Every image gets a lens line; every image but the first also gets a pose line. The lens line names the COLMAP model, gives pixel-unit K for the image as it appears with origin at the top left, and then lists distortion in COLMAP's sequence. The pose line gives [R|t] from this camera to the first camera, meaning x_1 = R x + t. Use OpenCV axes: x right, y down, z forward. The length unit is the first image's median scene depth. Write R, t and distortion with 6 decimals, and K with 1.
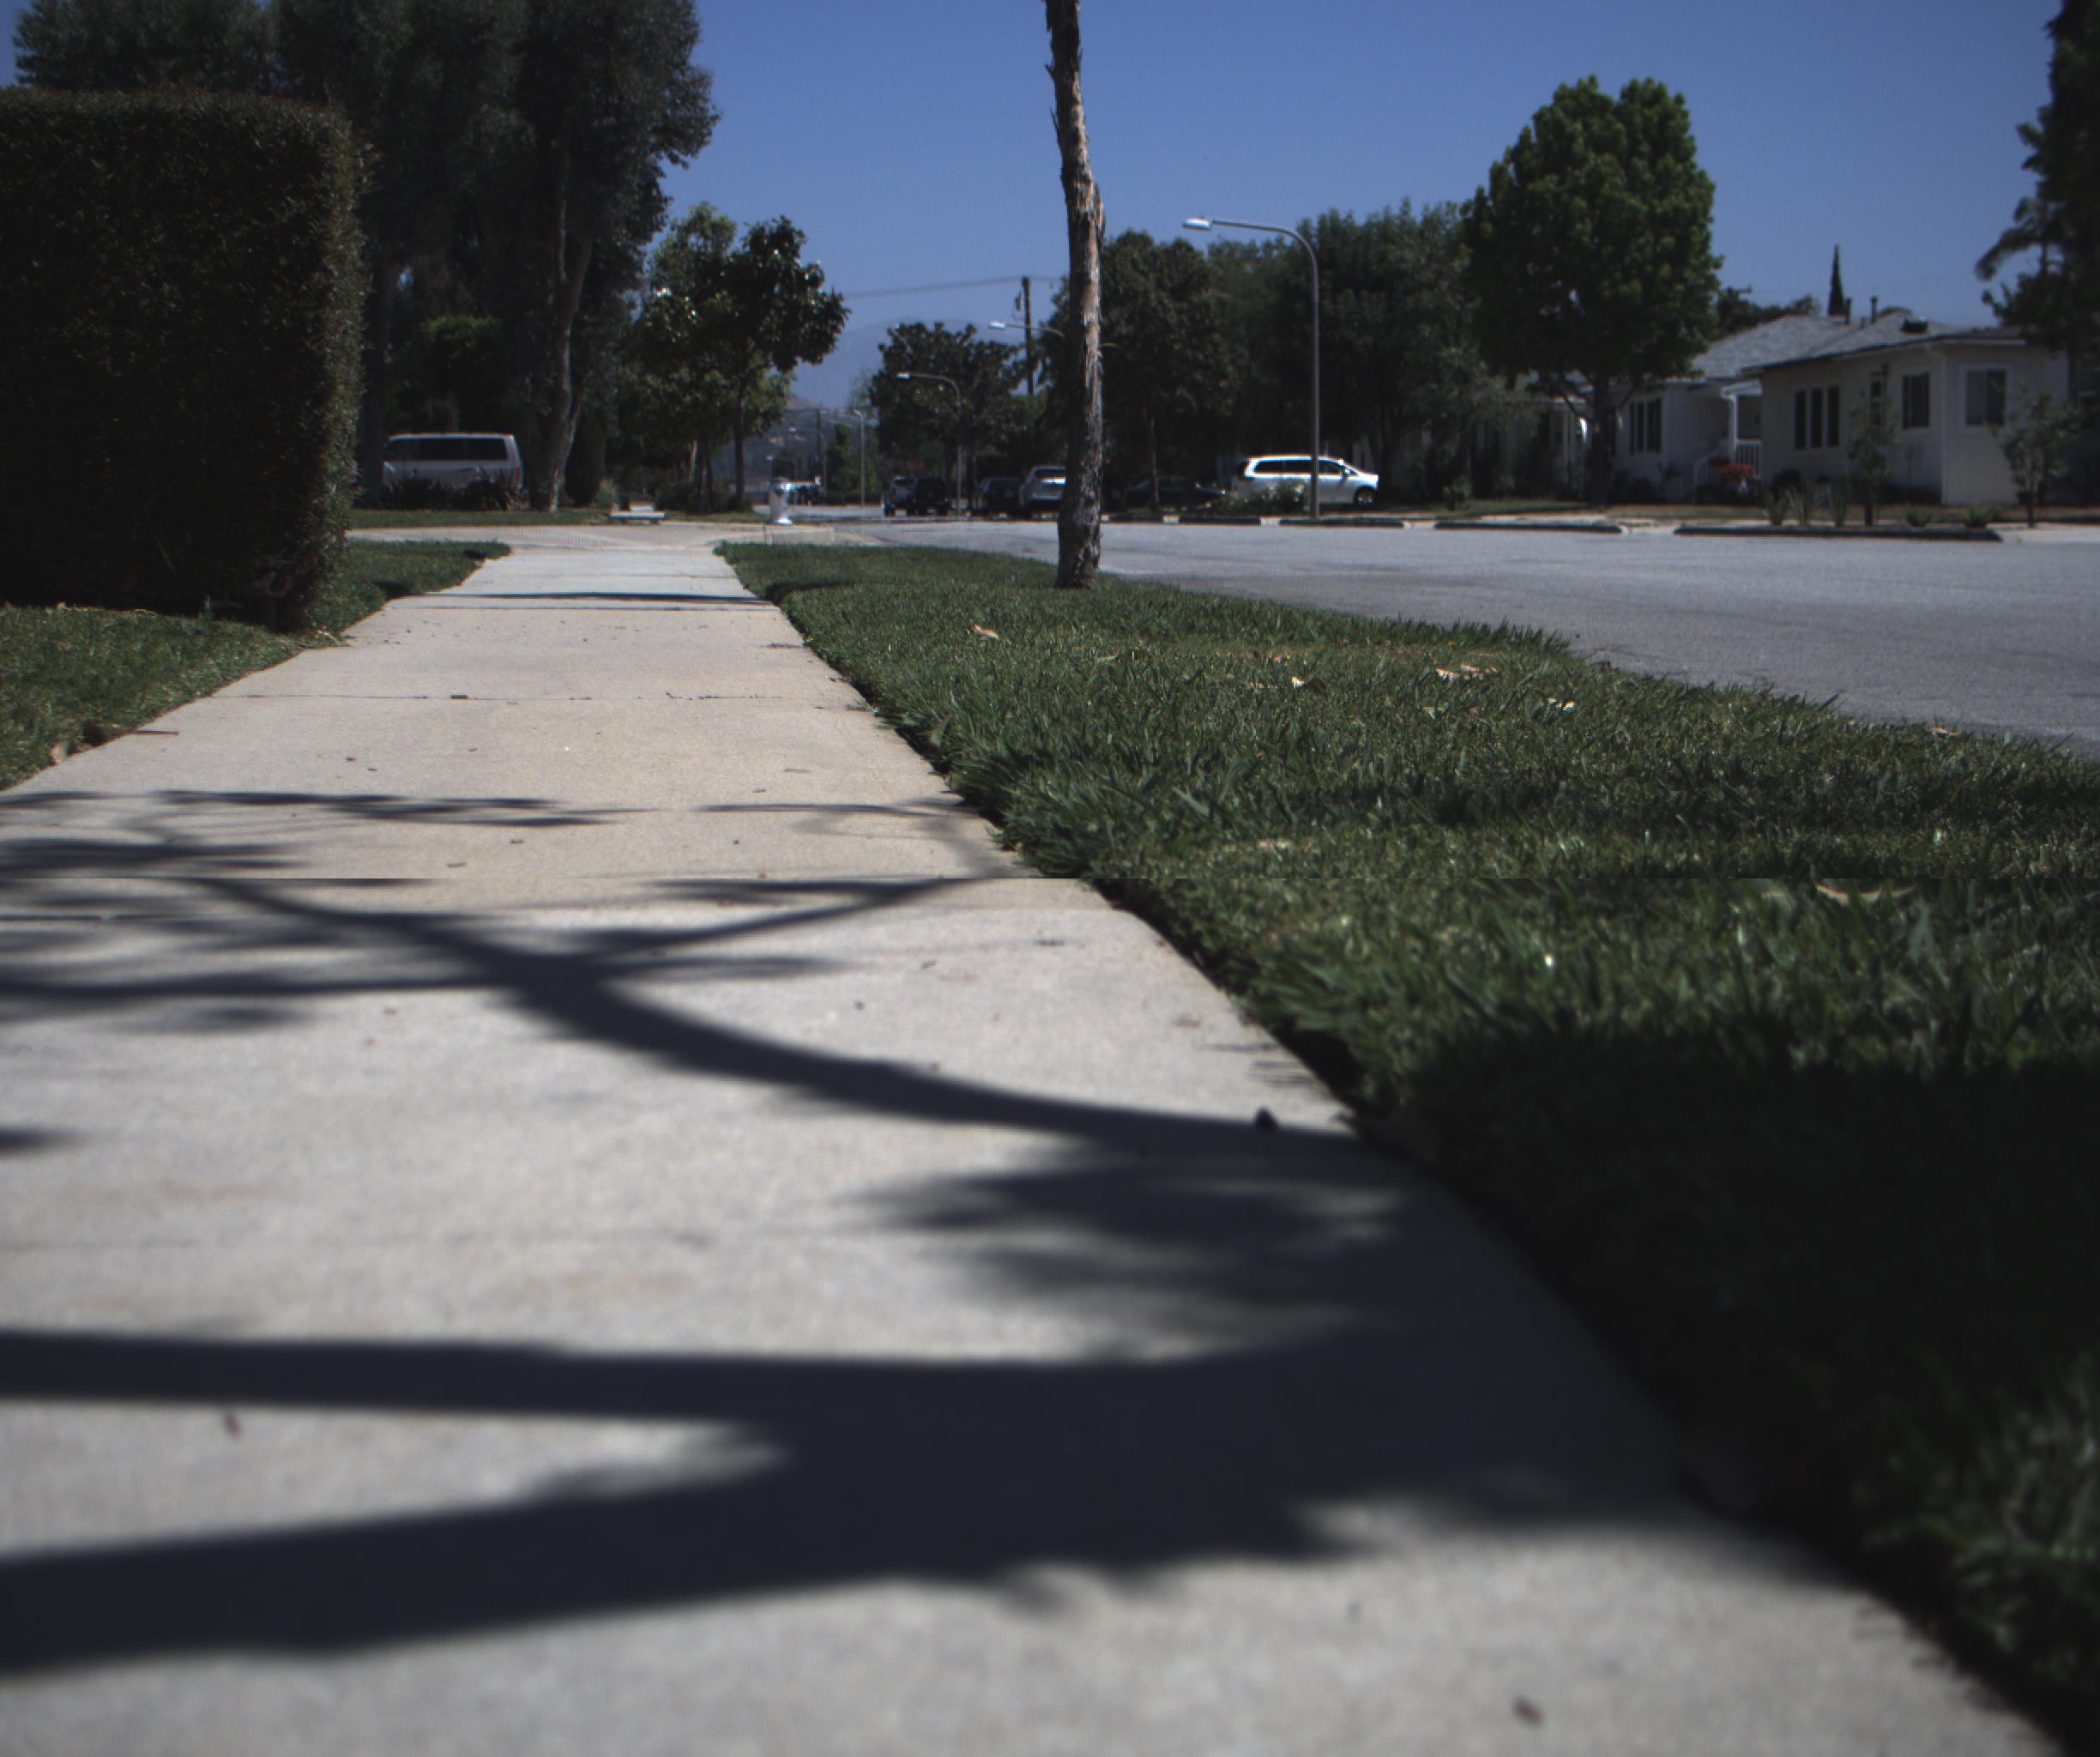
lens RADIAL K [[4981.6, 0, 1050.0], [0, 4981.6, 878.5], [0, 0, 1]] dist [-0.199218, 1.196121]
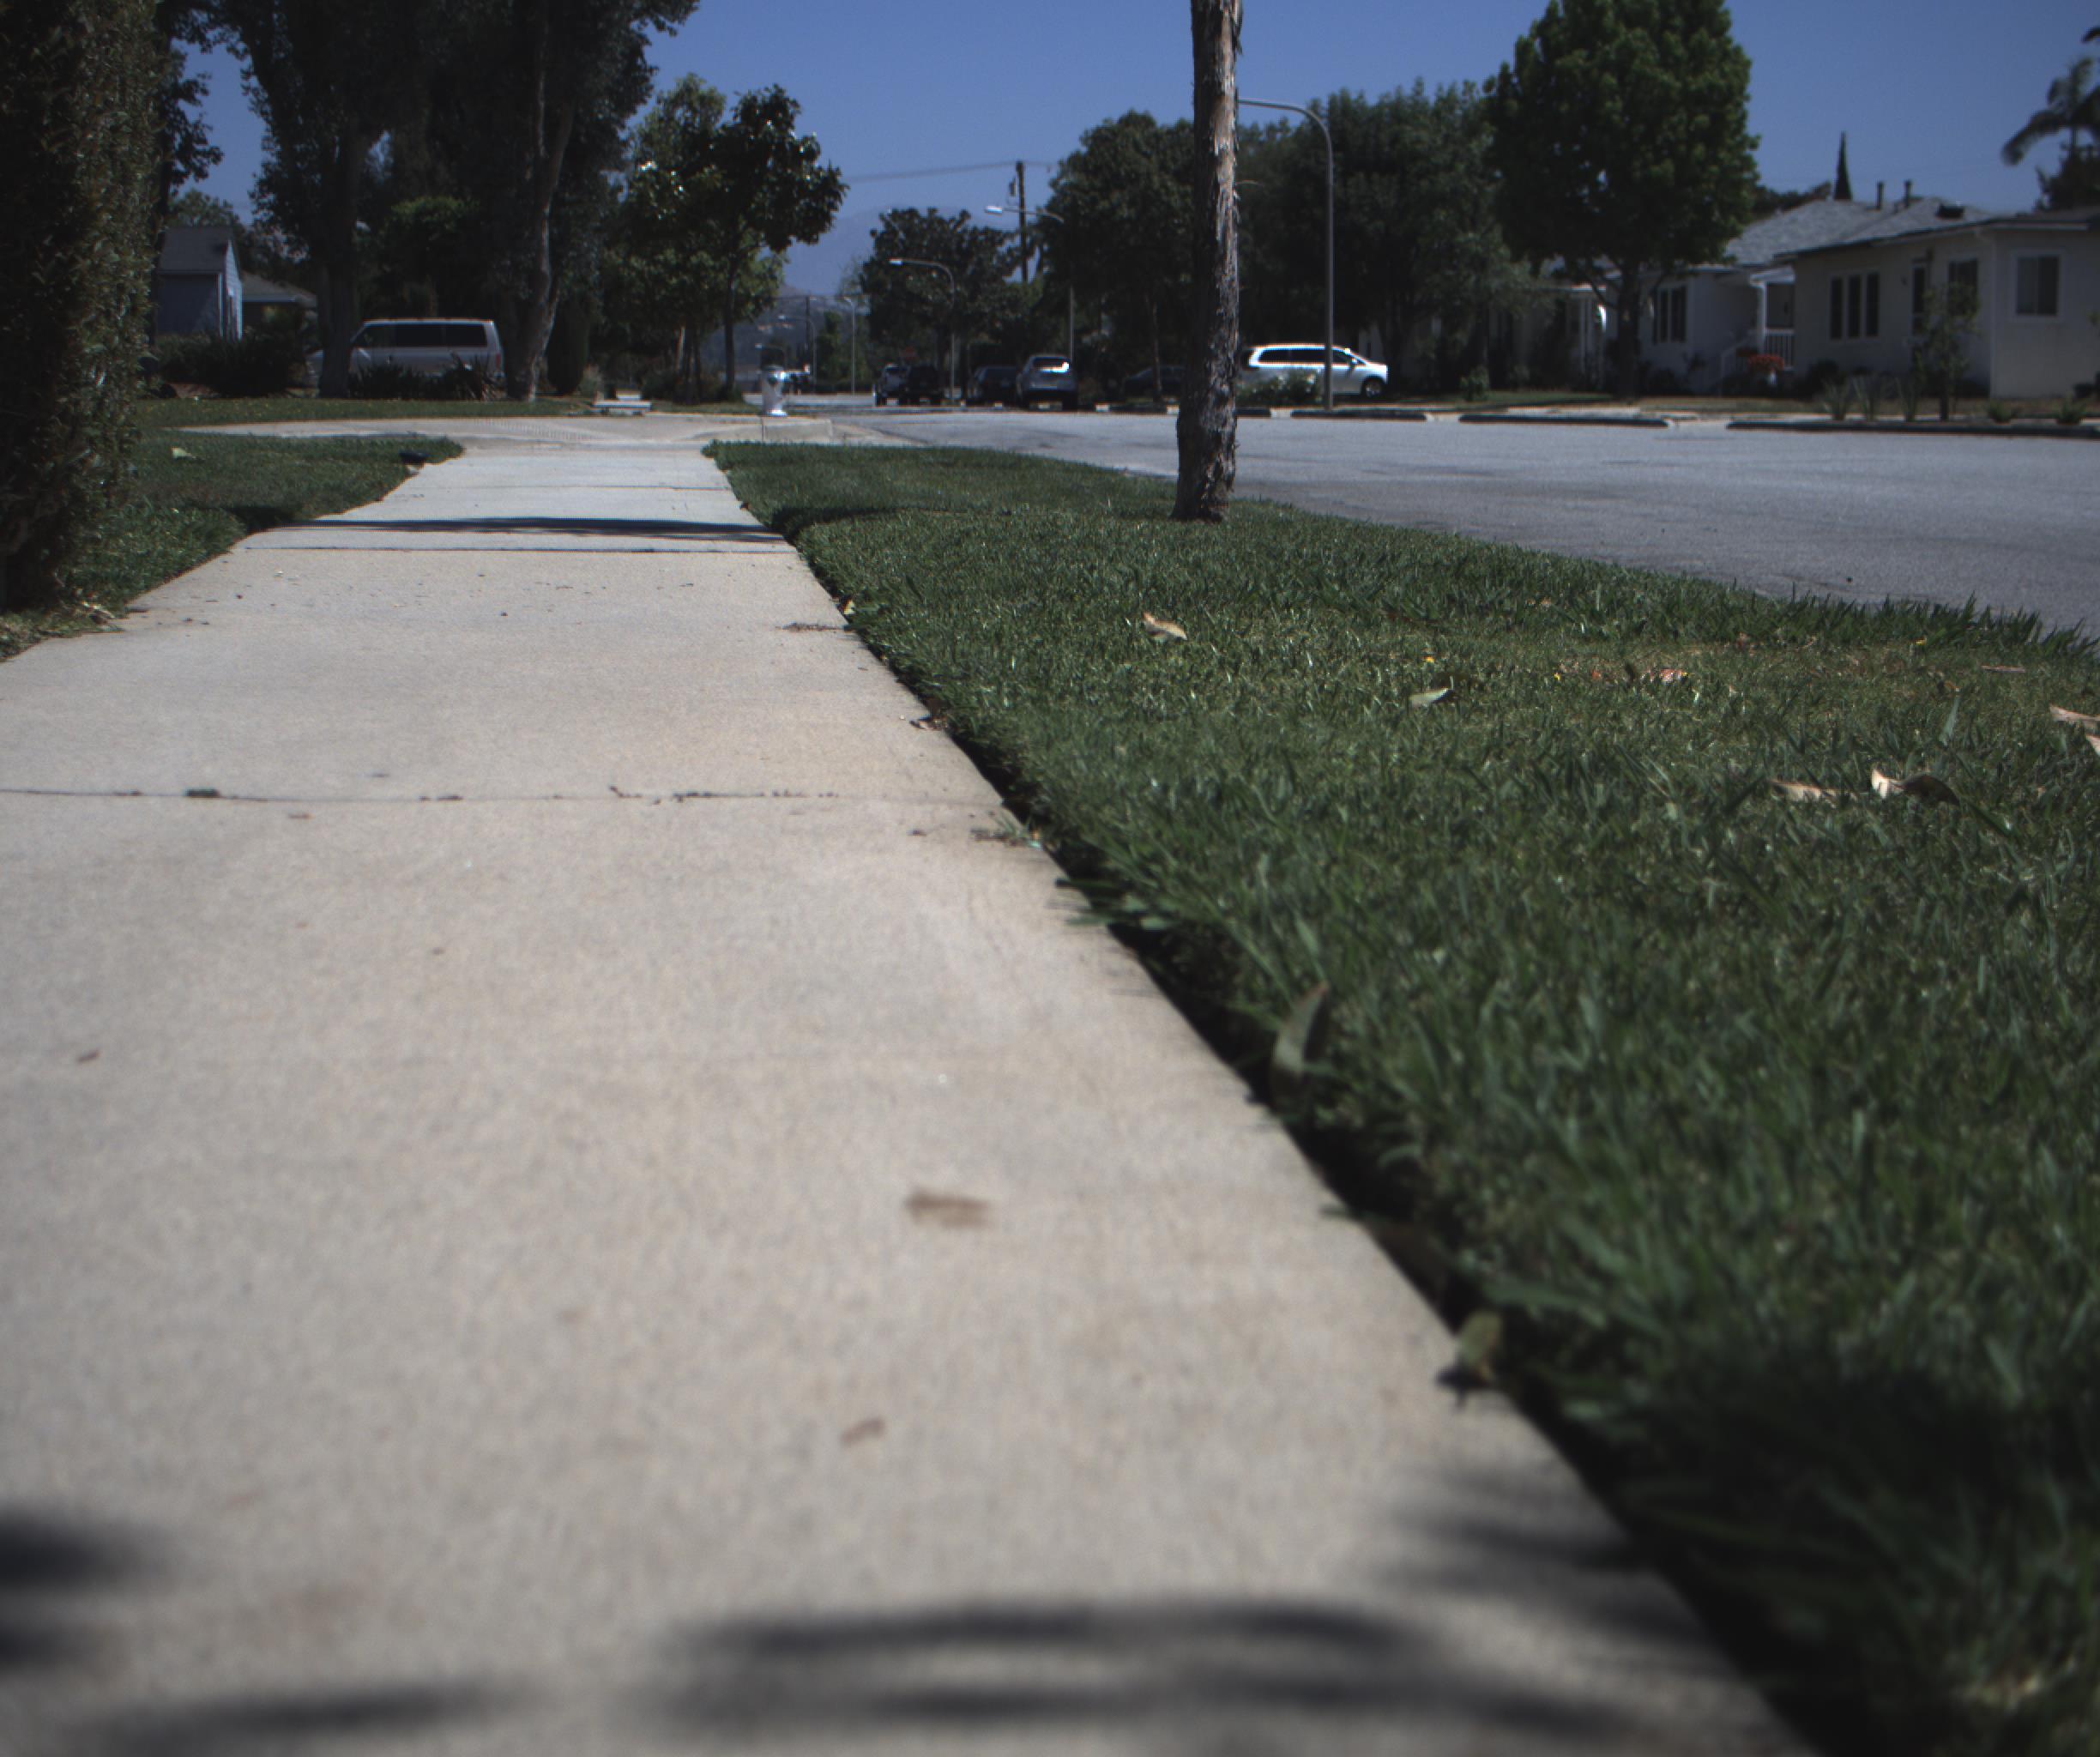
lens RADIAL K [[3944.0, 0, 1029.5], [0, 3944.0, 842.6], [0, 0, 1]] dist [-0.167768, 0.904921]
pose [[0.999823, 0.000455, 0.018799, -0.015713], [-0.001193, 0.999229, 0.039248, -0.015522], [-0.018767, -0.039264, 0.999053, 0.199447]]
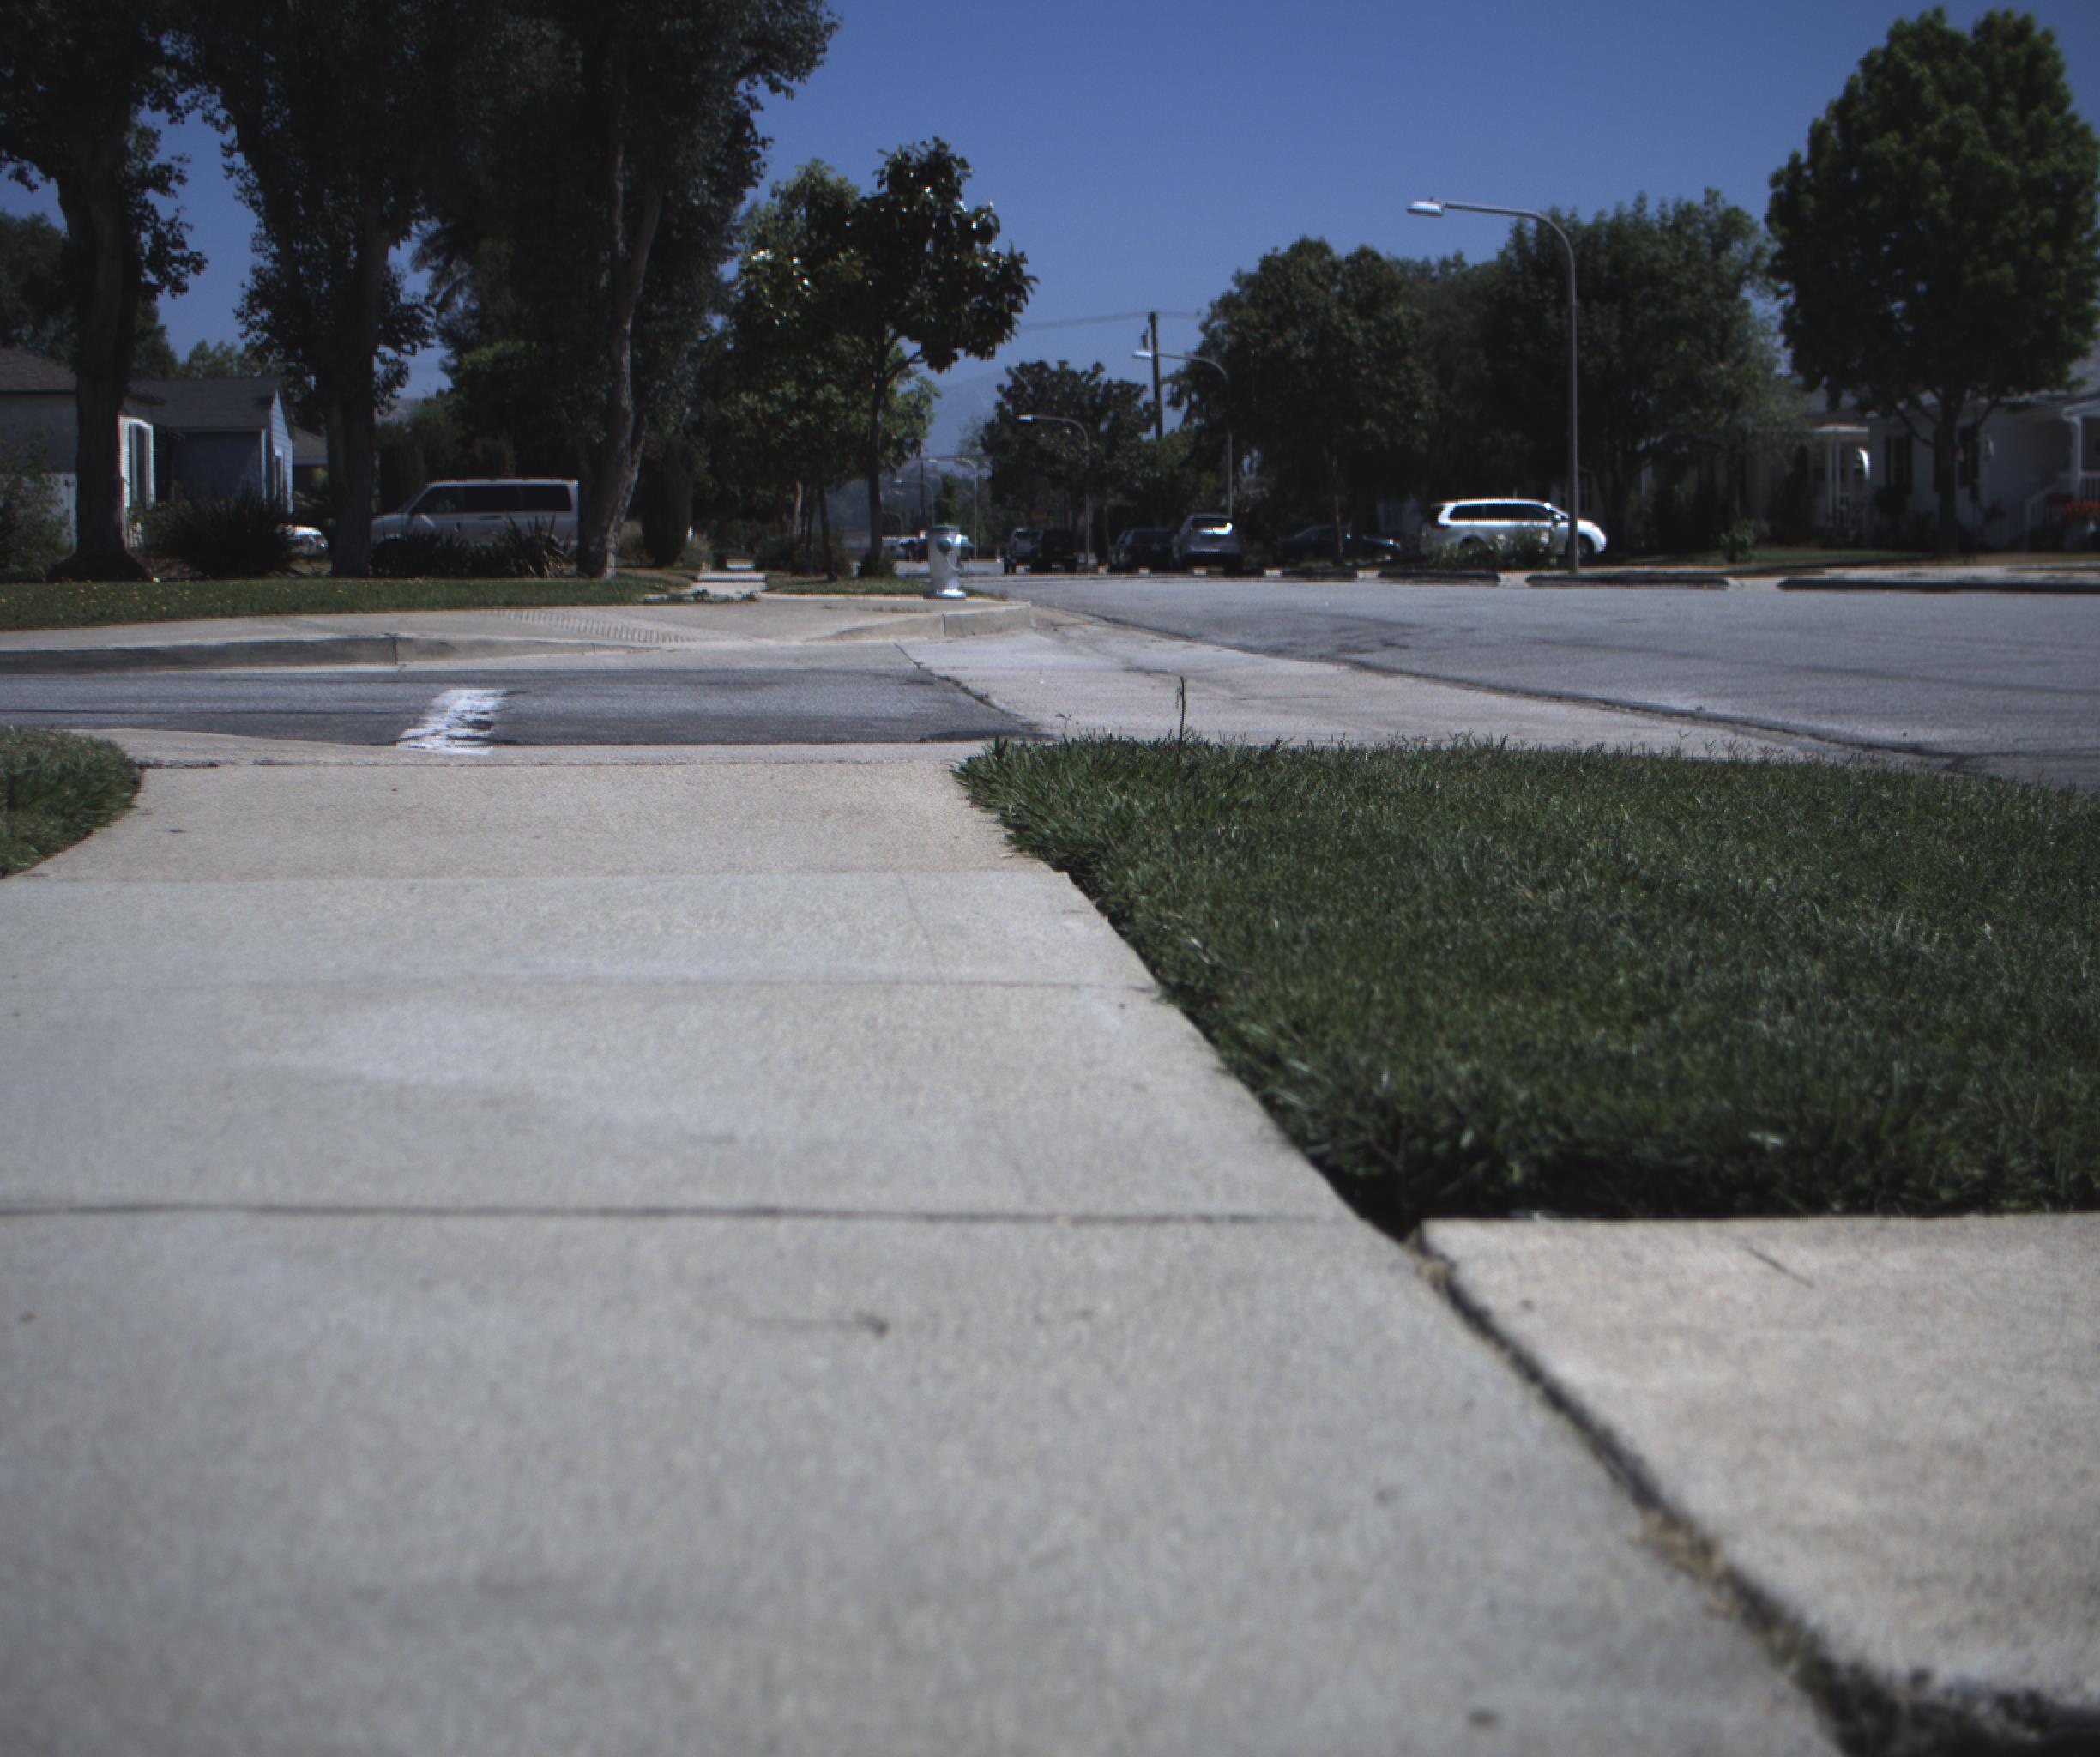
lens RADIAL K [[4981.6, 0, 1050.0], [0, 4981.6, 878.5], [0, 0, 1]] dist [-0.199218, 1.196121]
pose [[0.999753, -0.008917, -0.020371, -0.021285], [0.008702, 0.999906, -0.010599, -0.021142], [0.020464, 0.010419, 0.999736, 0.270773]]
